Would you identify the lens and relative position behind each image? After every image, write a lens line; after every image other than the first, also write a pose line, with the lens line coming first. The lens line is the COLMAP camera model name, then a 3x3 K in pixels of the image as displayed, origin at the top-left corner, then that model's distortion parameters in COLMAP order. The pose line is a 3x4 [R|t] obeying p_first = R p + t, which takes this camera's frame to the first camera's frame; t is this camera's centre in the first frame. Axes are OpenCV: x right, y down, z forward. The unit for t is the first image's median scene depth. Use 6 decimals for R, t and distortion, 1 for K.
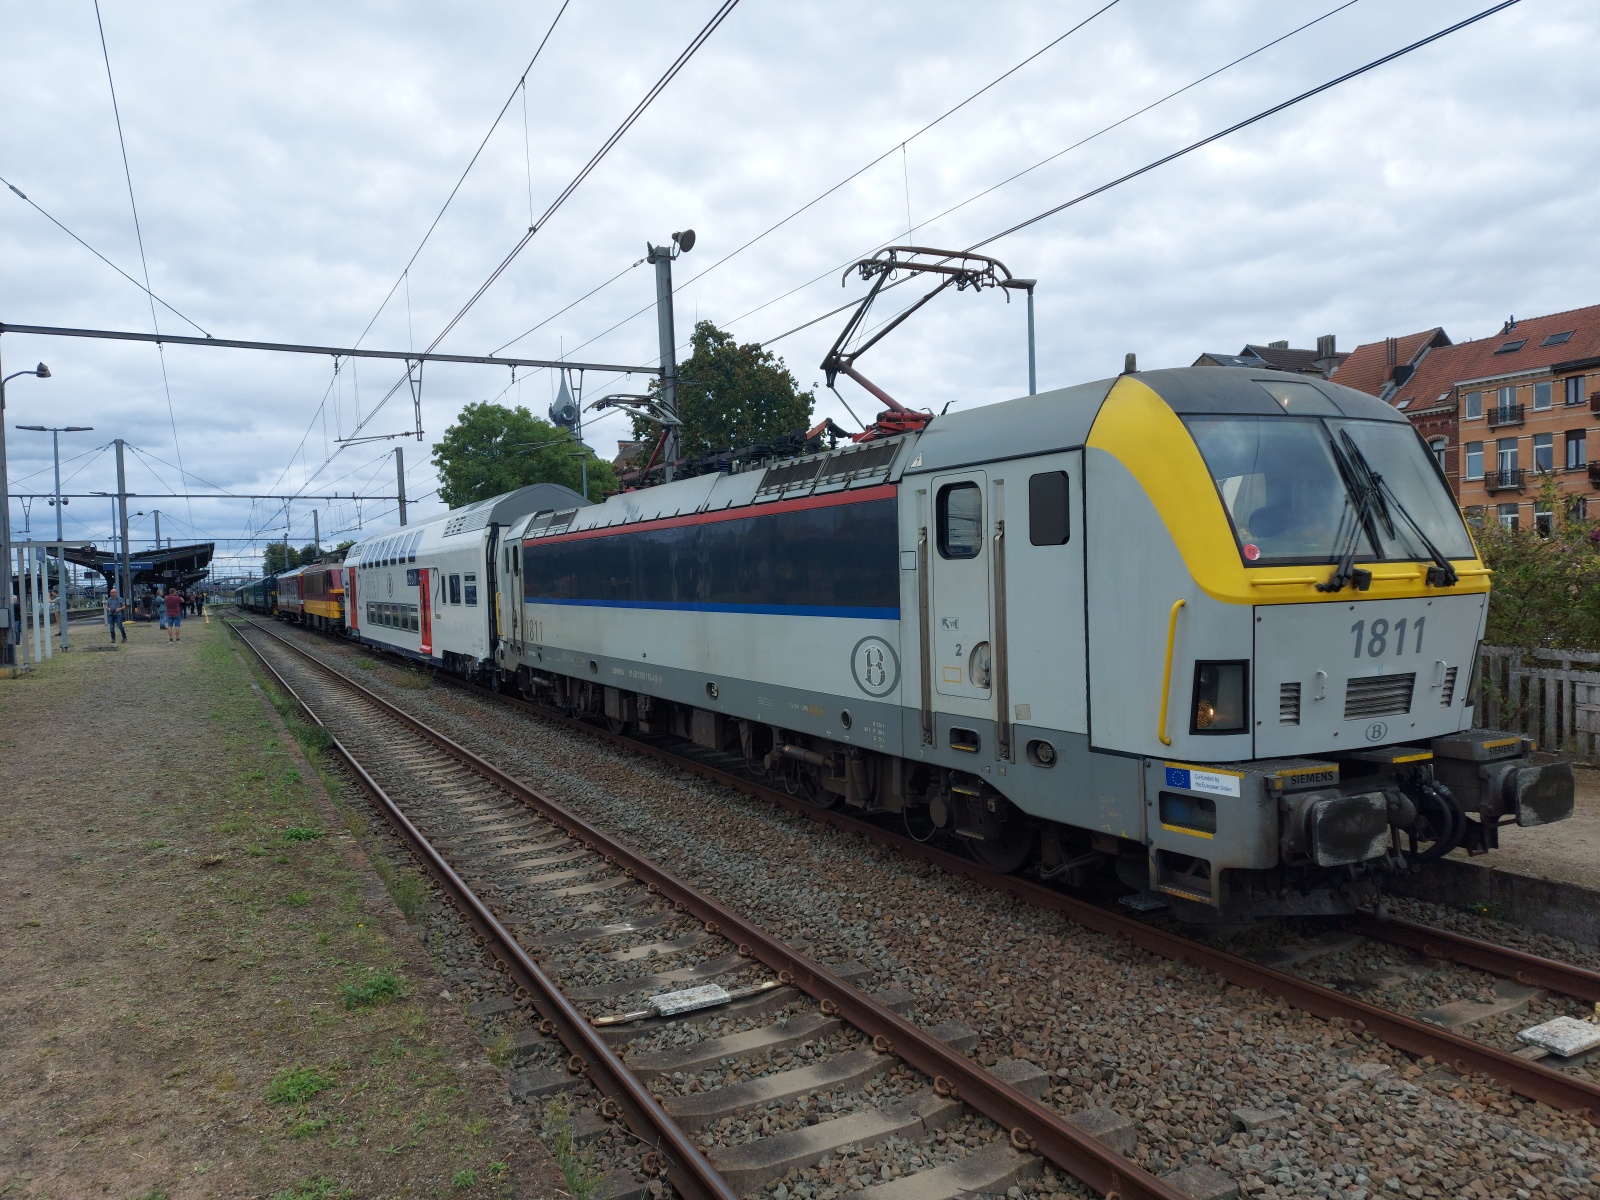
lens RADIAL K [[1153.3, 0, 831.3], [0, 1153.3, 602.0], [0, 0, 1]] dist [0.111287, -0.117292]
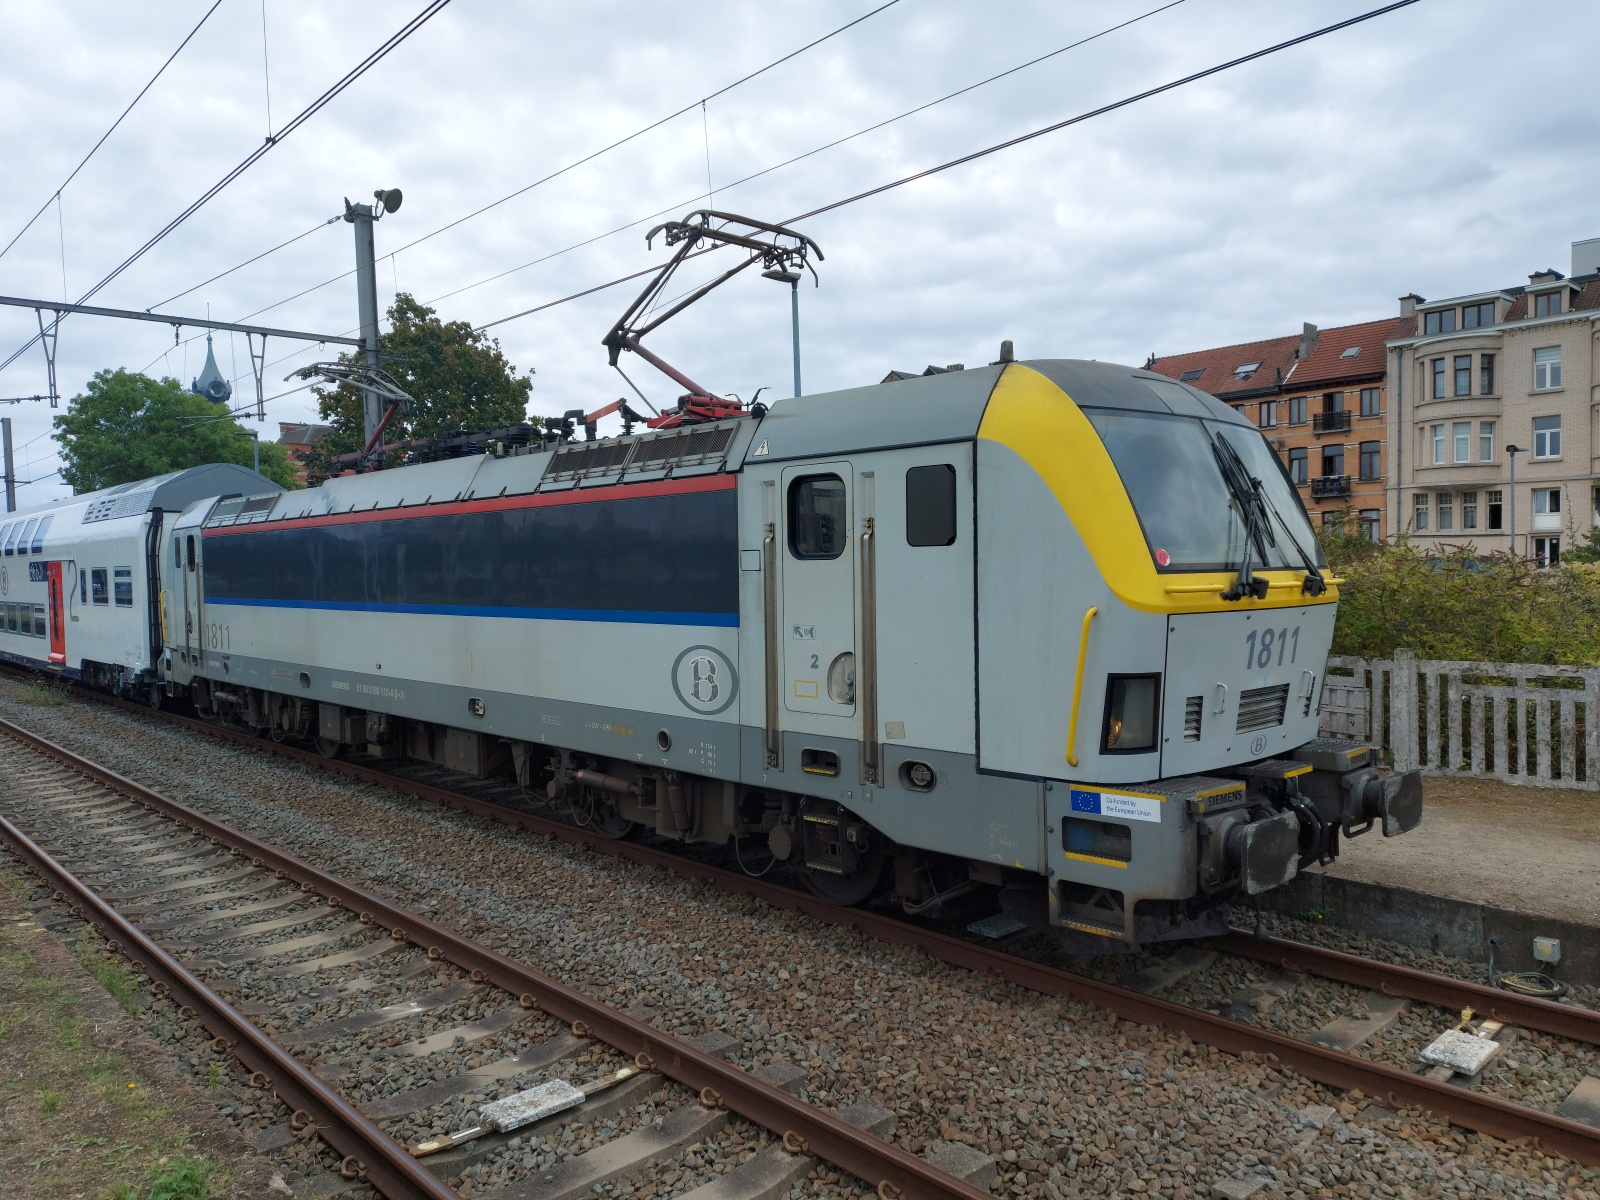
lens RADIAL K [[1153.3, 0, 831.3], [0, 1153.3, 602.0], [0, 0, 1]] dist [0.111287, -0.117292]
pose [[0.965891, 0.006998, 0.258855, -0.107217], [-0.006499, 0.999975, -0.002784, -0.002055], [-0.258868, 0.001007, 0.965912, 0.135216]]
